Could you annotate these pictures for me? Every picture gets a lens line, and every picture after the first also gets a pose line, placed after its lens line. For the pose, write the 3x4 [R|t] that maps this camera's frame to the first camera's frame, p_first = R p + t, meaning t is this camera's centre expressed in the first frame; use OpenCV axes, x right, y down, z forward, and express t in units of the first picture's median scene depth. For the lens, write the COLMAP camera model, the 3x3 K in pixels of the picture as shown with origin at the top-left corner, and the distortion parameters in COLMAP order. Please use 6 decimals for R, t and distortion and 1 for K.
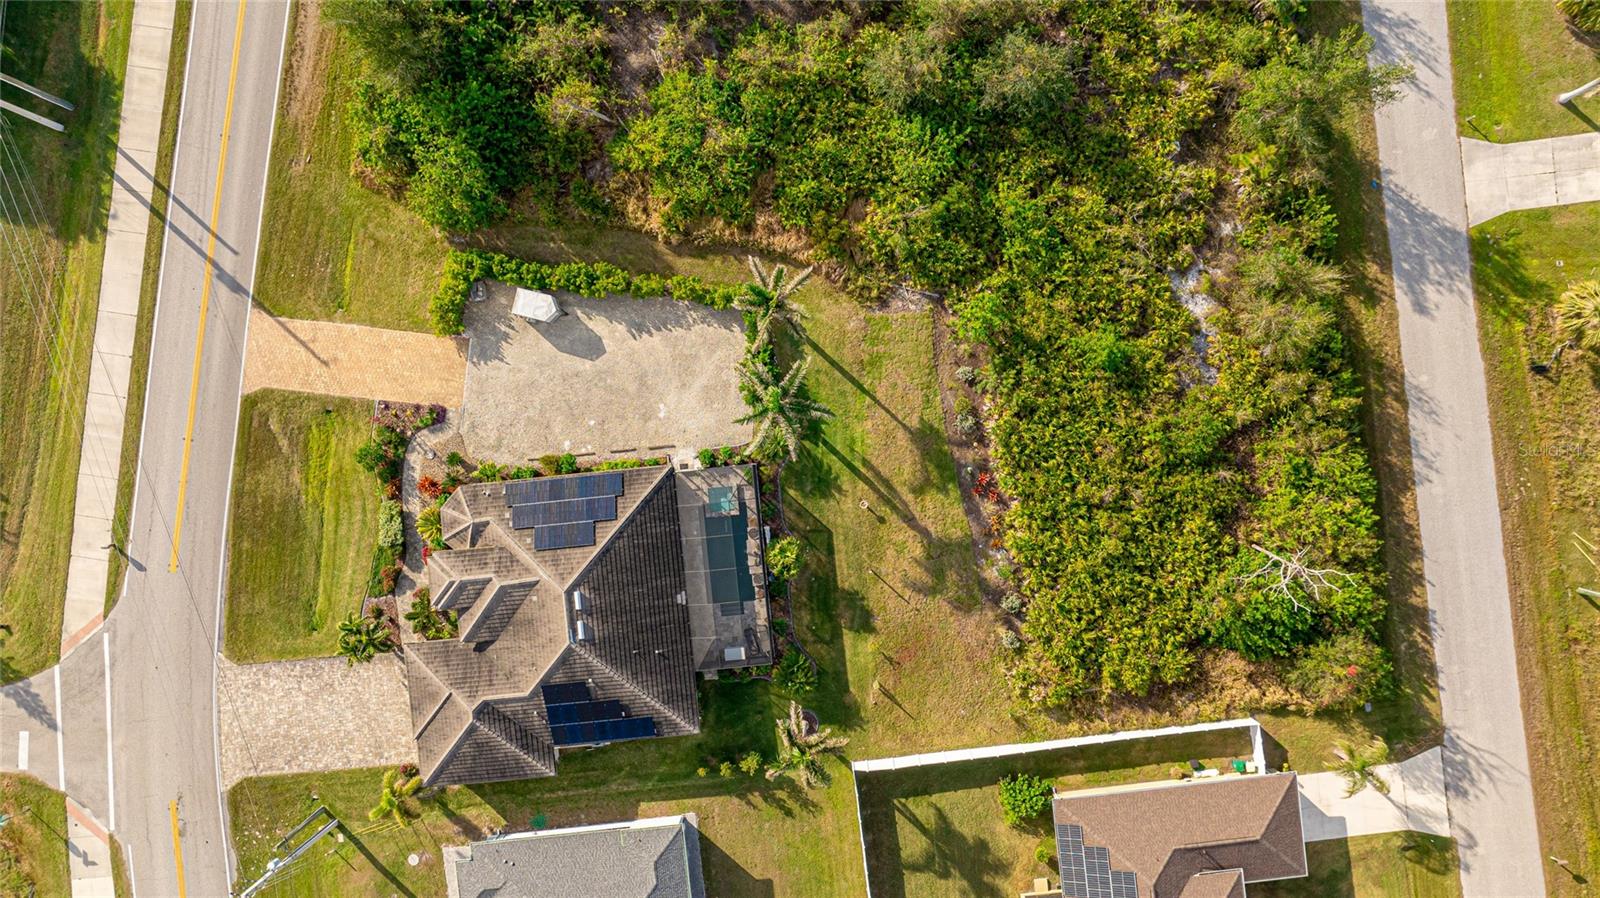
lens RADIAL K [[1170.5, 0, 799.8], [0, 1170.5, 443.2], [0, 0, 1]] dist [-0.034812, 0.029588]
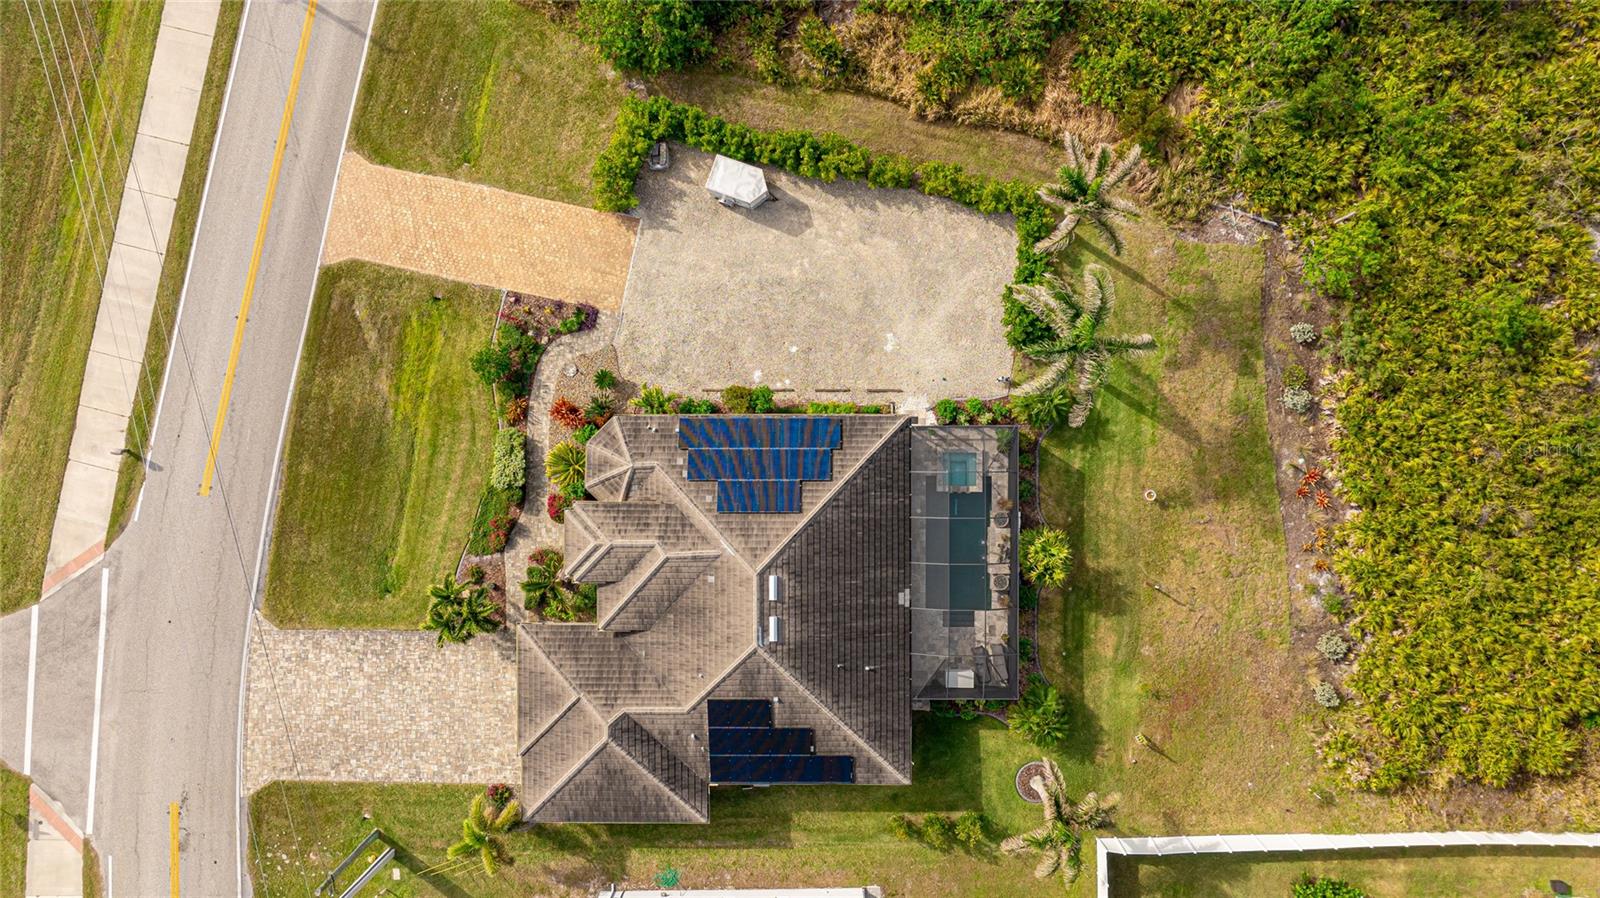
lens RADIAL K [[1170.5, 0, 803.0], [0, 1170.5, 447.4], [0, 0, 1]] dist [-0.034812, 0.029588]
pose [[0.995167, 0.097766, 0.009154, -0.173839], [-0.097811, 0.995194, 0.004689, 0.040648], [-0.008652, -0.005562, 0.999947, 0.262610]]
